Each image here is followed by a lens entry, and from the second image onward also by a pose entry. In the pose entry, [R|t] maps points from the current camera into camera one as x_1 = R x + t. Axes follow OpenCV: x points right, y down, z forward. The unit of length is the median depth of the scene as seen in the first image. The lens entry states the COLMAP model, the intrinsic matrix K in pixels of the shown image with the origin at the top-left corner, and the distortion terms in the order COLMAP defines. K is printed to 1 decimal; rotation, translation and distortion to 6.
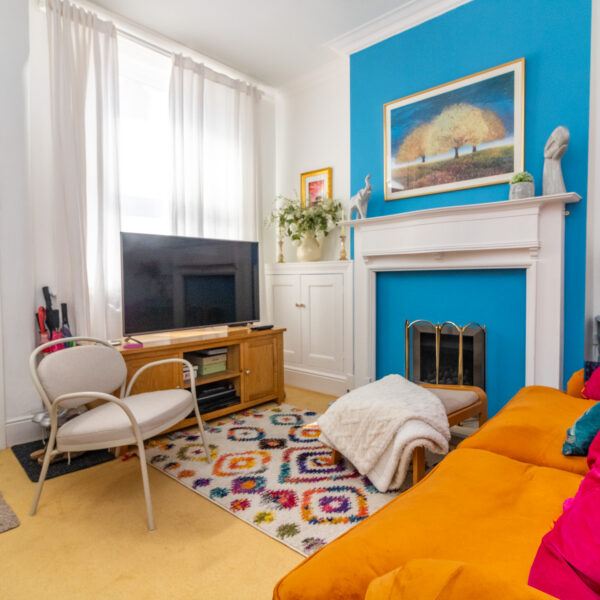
lens RADIAL K [[411.7, 0, 300.0], [0, 411.7, 300.0], [0, 0, 1]] dist [-0.005419, -0.000224]
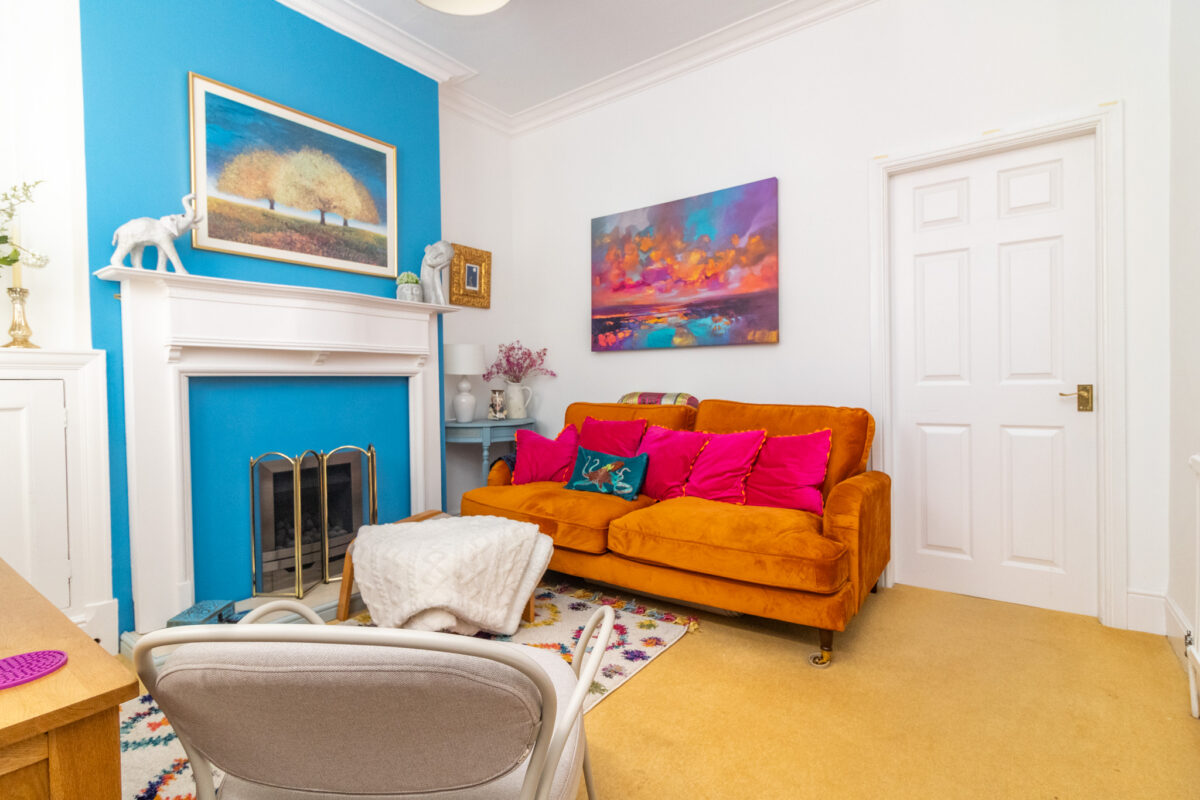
lens RADIAL K [[570.1, 0, 601.7], [0, 570.1, 399.4], [0, 0, 1]] dist [0.000820, 0.001144]
pose [[-0.099380, -0.017134, 0.994902, -0.687054], [0.067367, 0.997442, 0.023907, -0.023843], [-0.992767, 0.069400, -0.097971, 0.624728]]
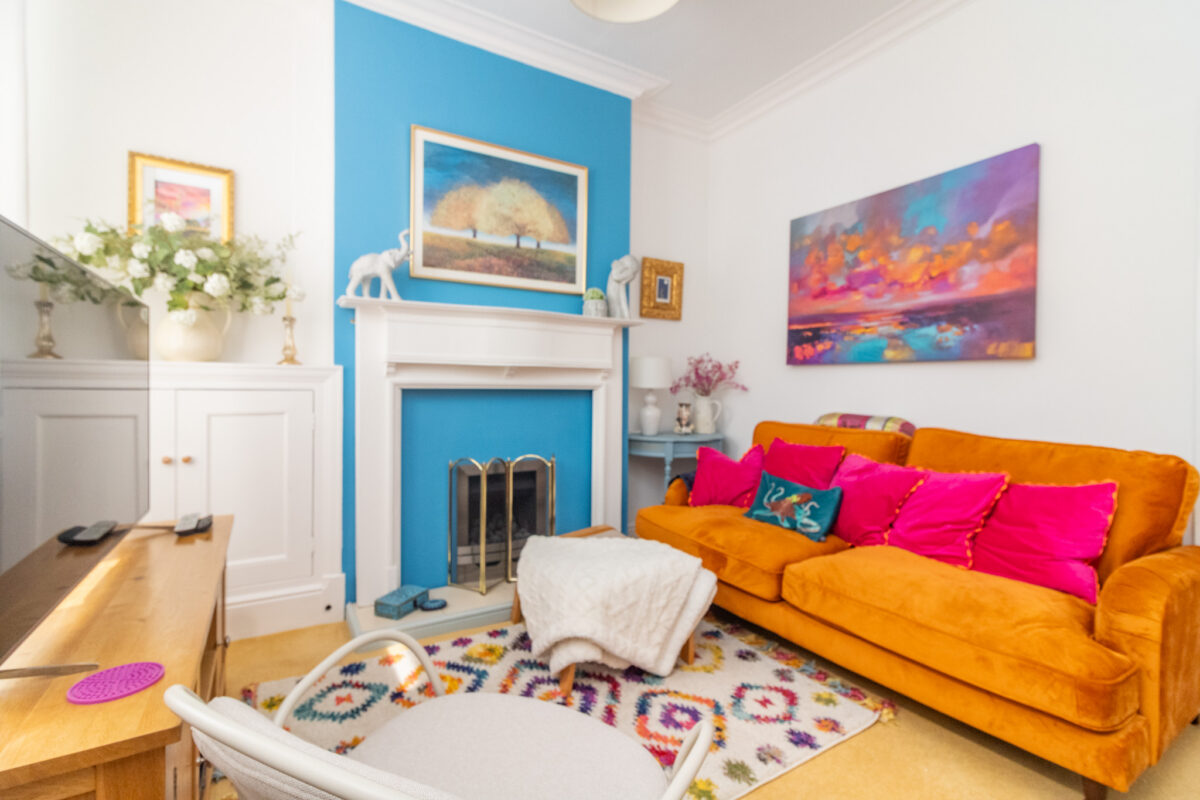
lens RADIAL K [[549.3, 0, 601.0], [0, 549.3, 395.9], [0, 0, 1]] dist [0.004263, 0.000562]
pose [[0.285414, -0.001977, 0.958402, -0.587660], [0.037631, 0.999250, -0.009145, -0.044590], [-0.957665, 0.038676, 0.285274, 0.554154]]
